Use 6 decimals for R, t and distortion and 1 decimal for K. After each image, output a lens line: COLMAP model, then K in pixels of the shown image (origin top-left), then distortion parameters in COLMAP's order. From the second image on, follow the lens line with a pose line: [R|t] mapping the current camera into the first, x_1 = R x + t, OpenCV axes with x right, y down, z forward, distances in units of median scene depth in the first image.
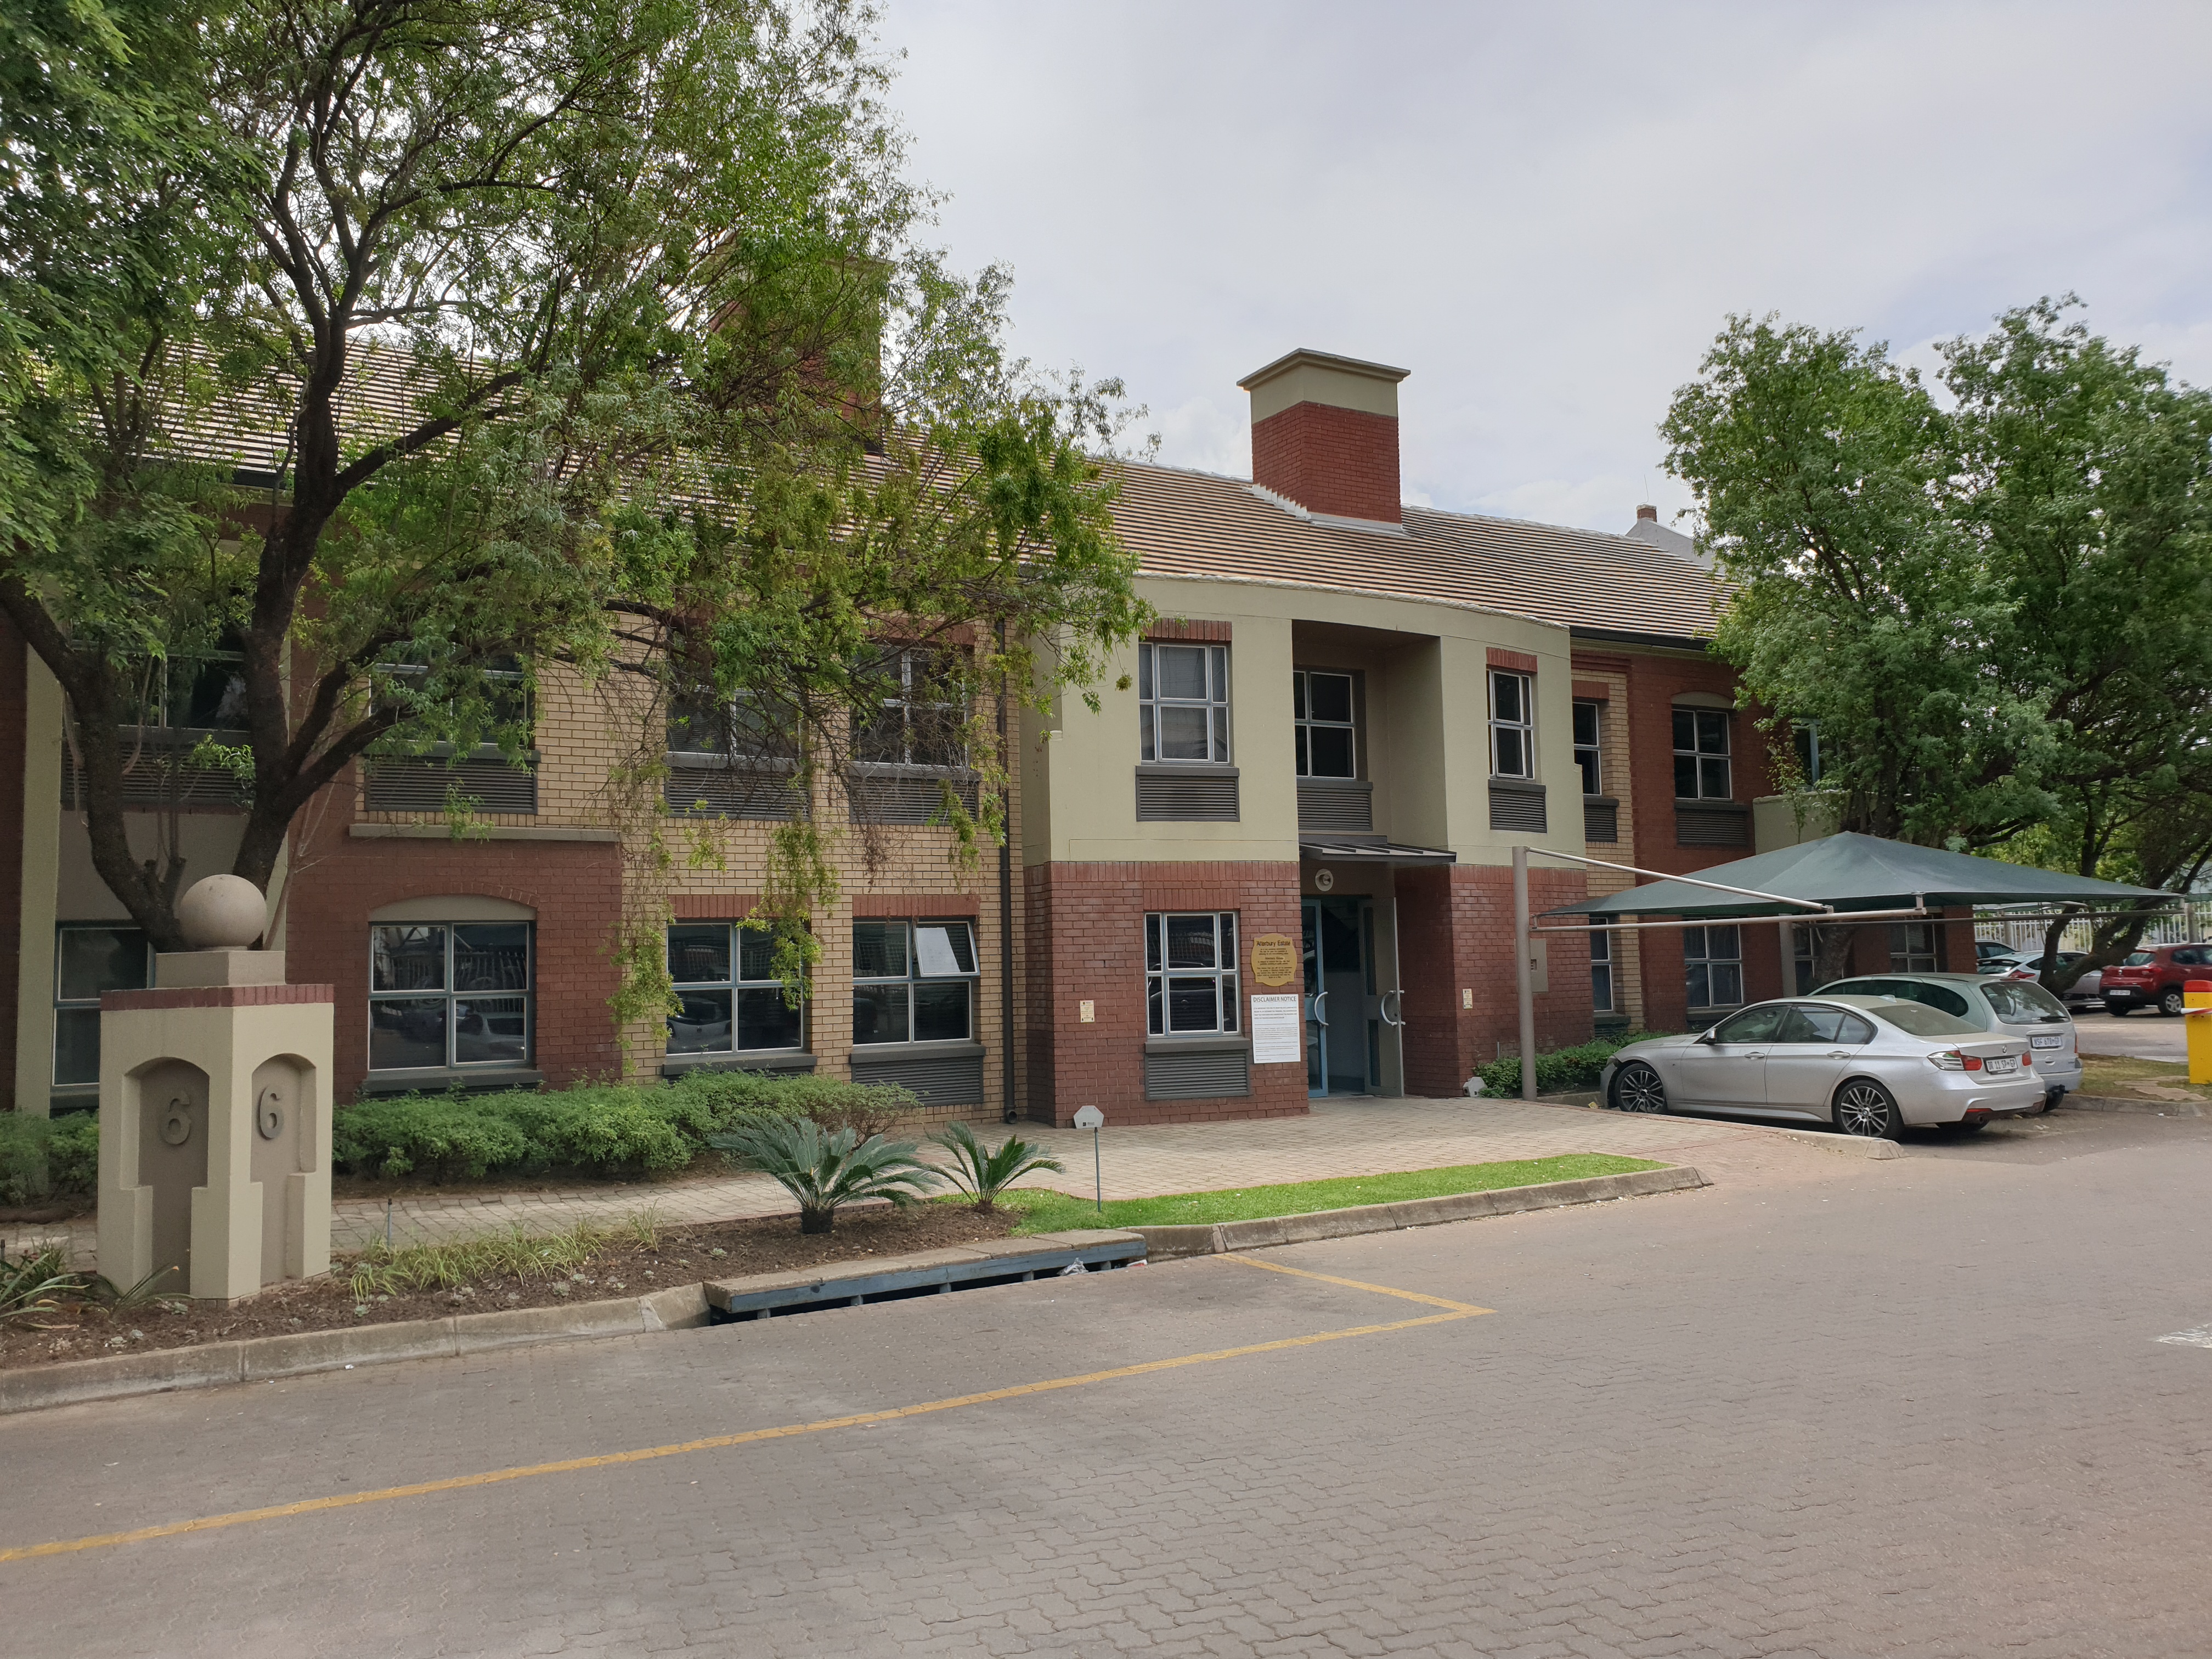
lens RADIAL K [[1725.2, 0, 1104.3], [0, 1725.2, 829.6], [0, 0, 1]] dist [0.032113, -0.028384]
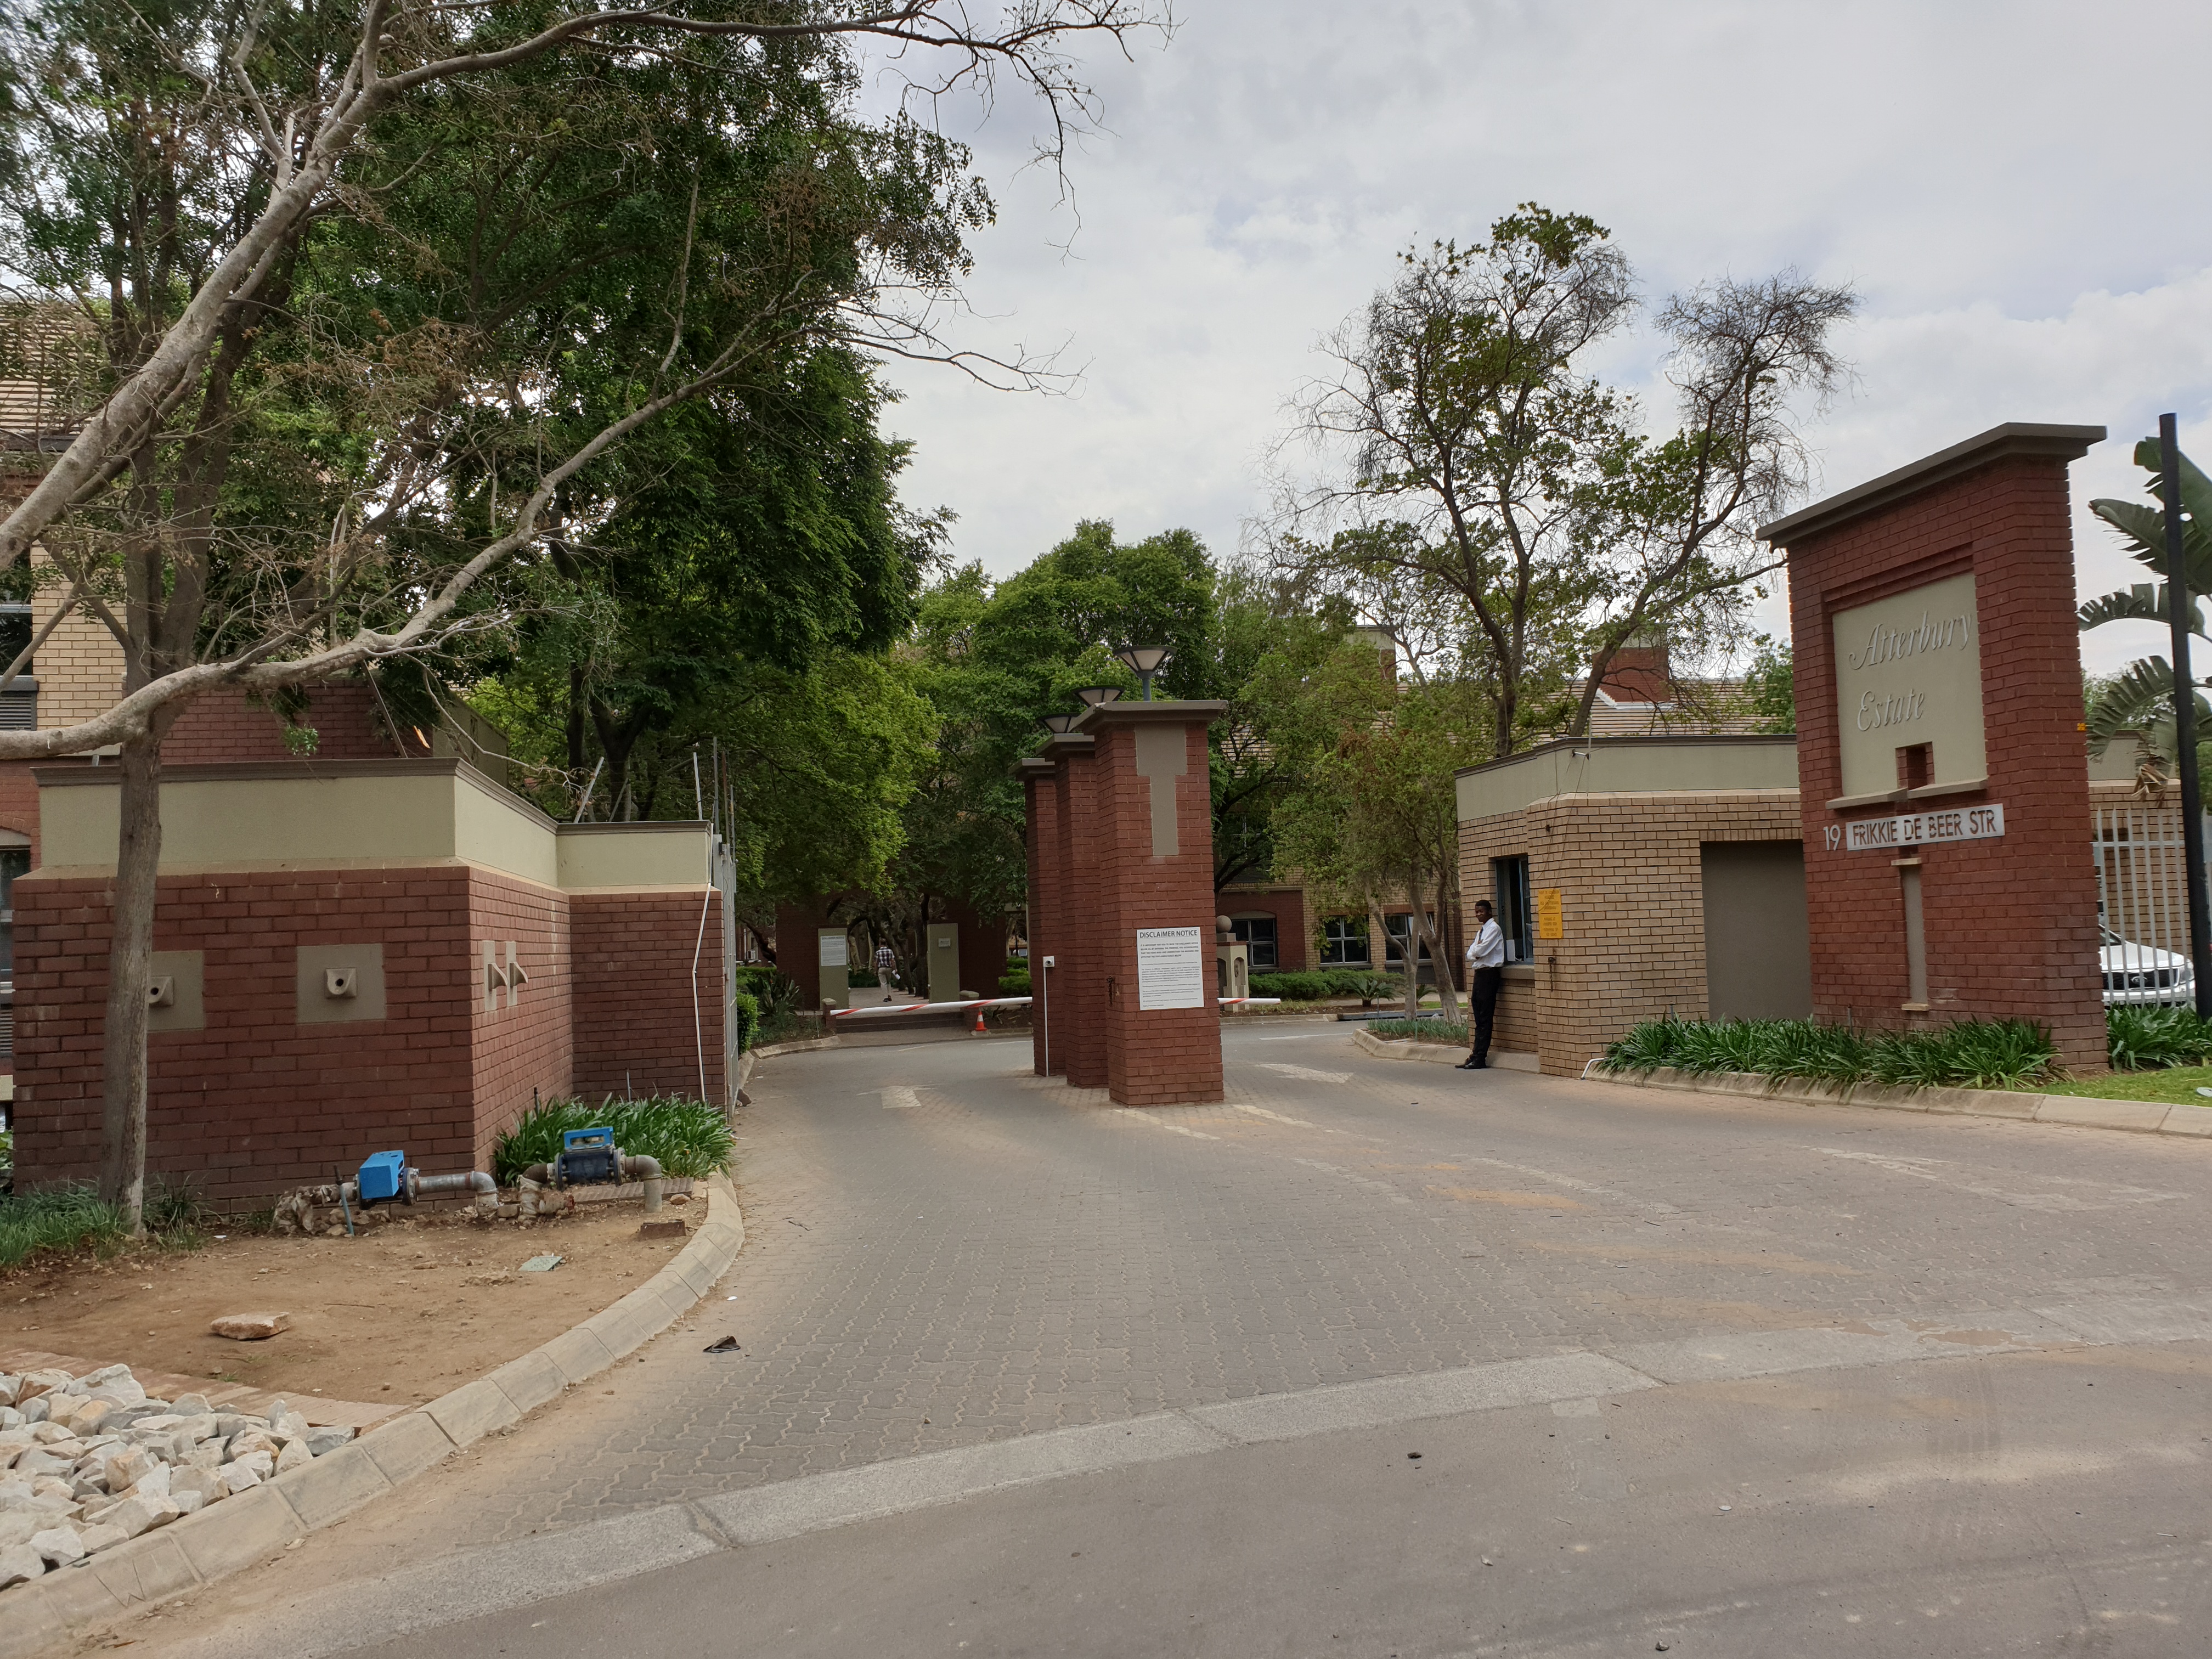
lens RADIAL K [[1725.2, 0, 1107.9], [0, 1725.2, 831.1], [0, 0, 1]] dist [0.032113, -0.028384]
pose [[0.939972, -0.034164, -0.339536, 0.420817], [0.044421, 0.998760, 0.022479, -0.180487], [0.338347, -0.036213, 0.940324, -1.921323]]
